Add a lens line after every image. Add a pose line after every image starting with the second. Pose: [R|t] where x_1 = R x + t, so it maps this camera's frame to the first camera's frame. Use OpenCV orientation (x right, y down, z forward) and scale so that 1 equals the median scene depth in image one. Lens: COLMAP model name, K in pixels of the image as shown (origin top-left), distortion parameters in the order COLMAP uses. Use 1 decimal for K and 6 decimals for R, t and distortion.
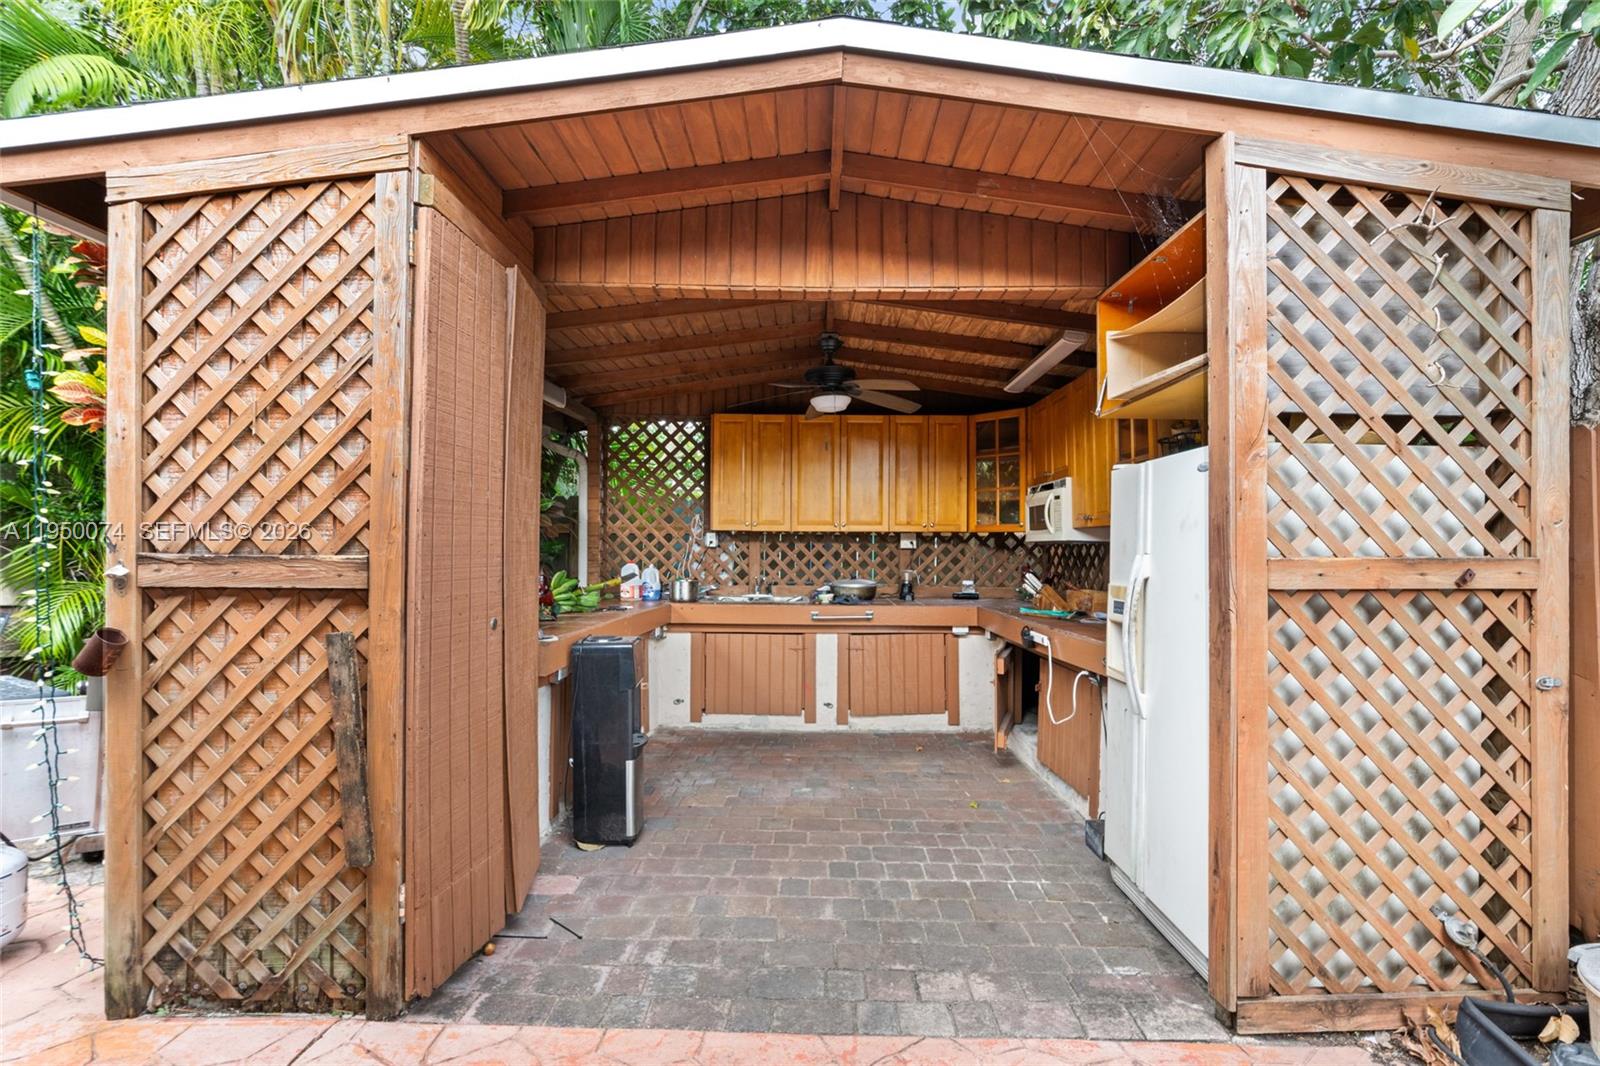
lens RADIAL K [[755.4, 0, 785.8], [0, 755.4, 557.5], [0, 0, 1]] dist [-0.002678, 0.001618]
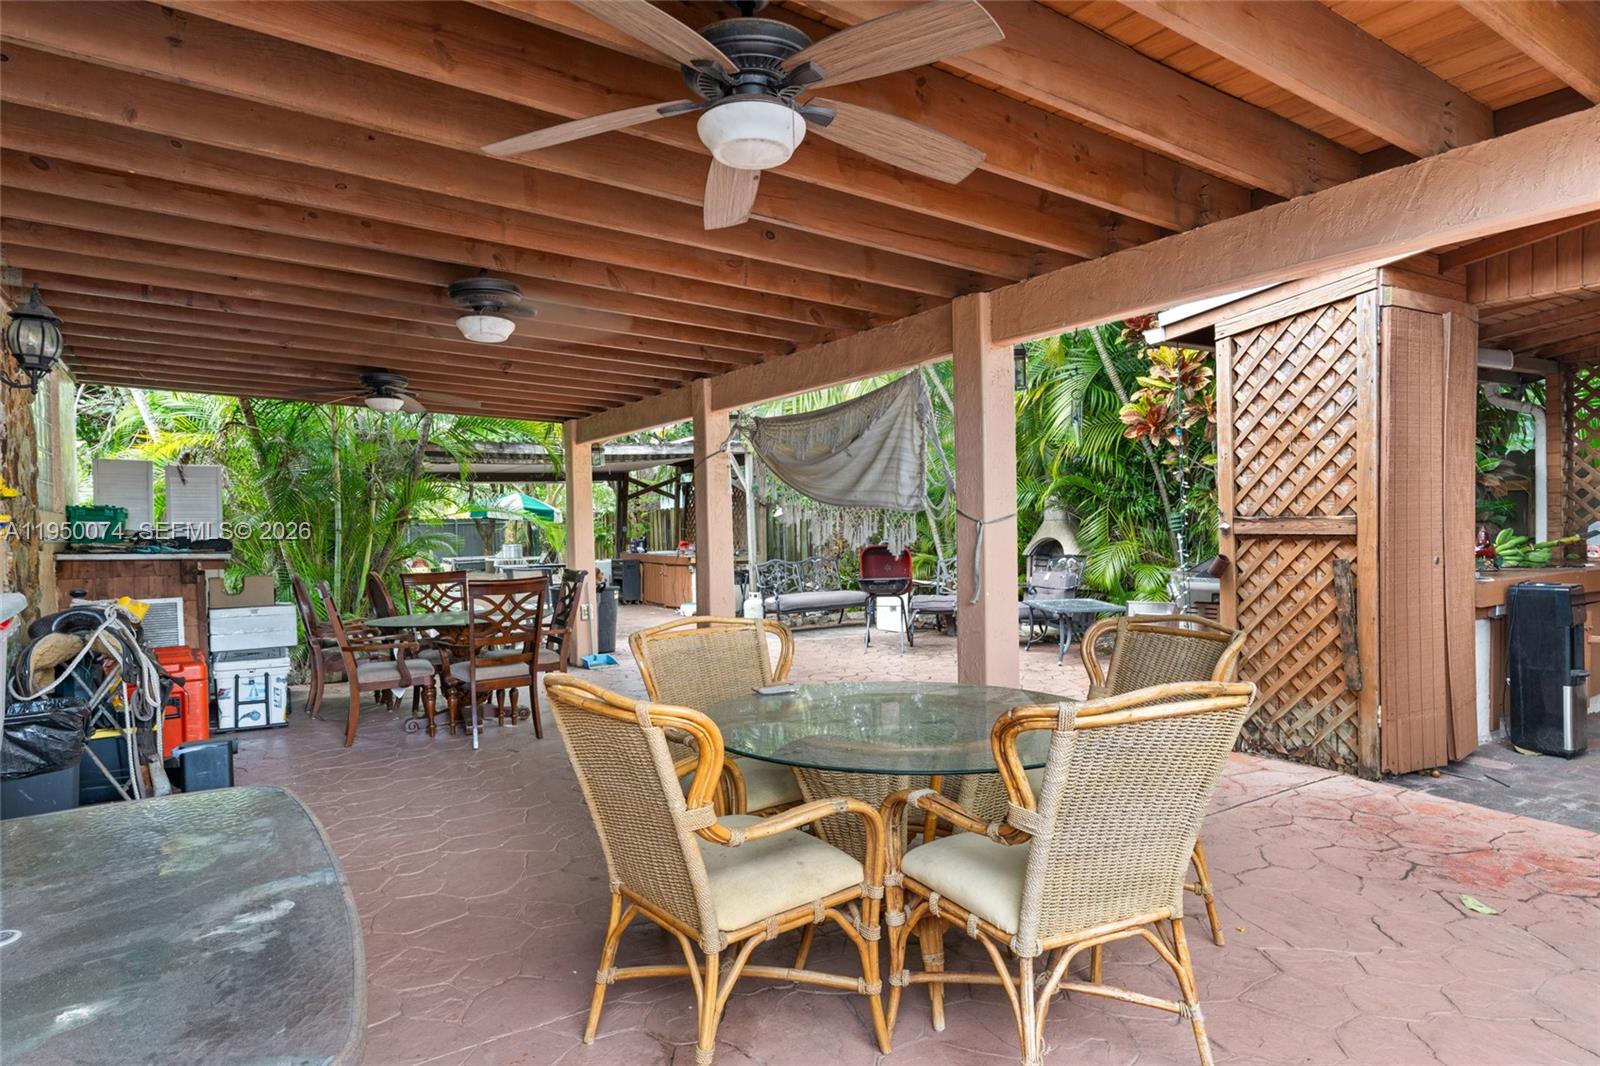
lens RADIAL K [[945.0, 0, 797.5], [0, 945.0, 530.9], [0, 0, 1]] dist [-0.017831, 0.005313]
pose [[0.567669, -0.007613, -0.823221, 0.504272], [0.014404, 0.999896, 0.000687, 0.012189], [0.823131, -0.012248, 0.567720, -1.301308]]
